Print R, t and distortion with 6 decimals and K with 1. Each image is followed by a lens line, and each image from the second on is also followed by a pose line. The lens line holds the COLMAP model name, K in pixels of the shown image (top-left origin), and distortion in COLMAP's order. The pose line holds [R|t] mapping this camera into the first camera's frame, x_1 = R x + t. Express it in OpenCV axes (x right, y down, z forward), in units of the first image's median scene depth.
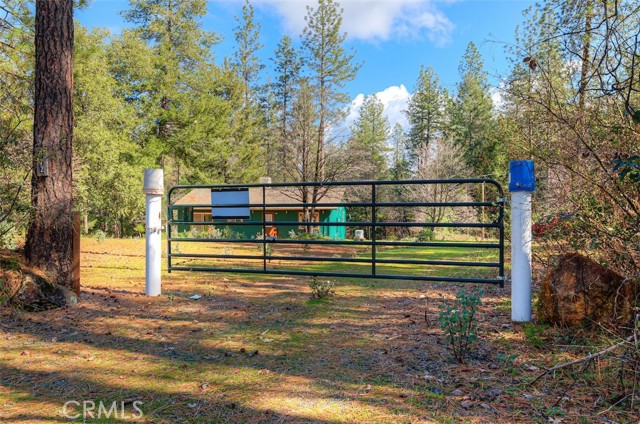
lens RADIAL K [[385.5, 0, 320.0], [0, 385.5, 212.0], [0, 0, 1]] dist [-0.000222, 0.000592]
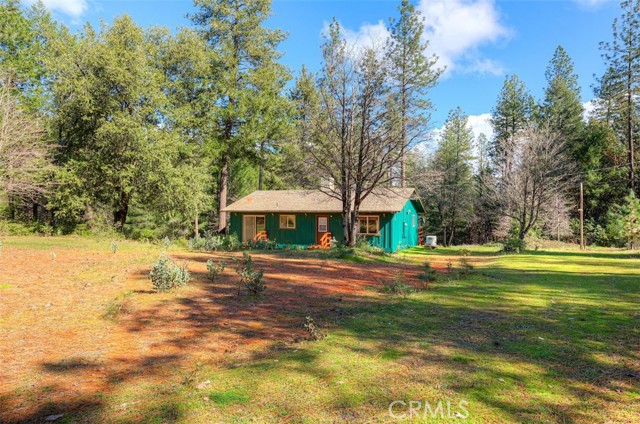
lens RADIAL K [[443.6, 0, 309.0], [0, 443.6, 211.4], [0, 0, 1]] dist [0.024119, -0.003785]
pose [[0.986799, 0.001513, -0.161941, -0.052746], [-0.003028, 0.999954, -0.009109, -0.001095], [0.161920, 0.009480, 0.986758, -0.218022]]
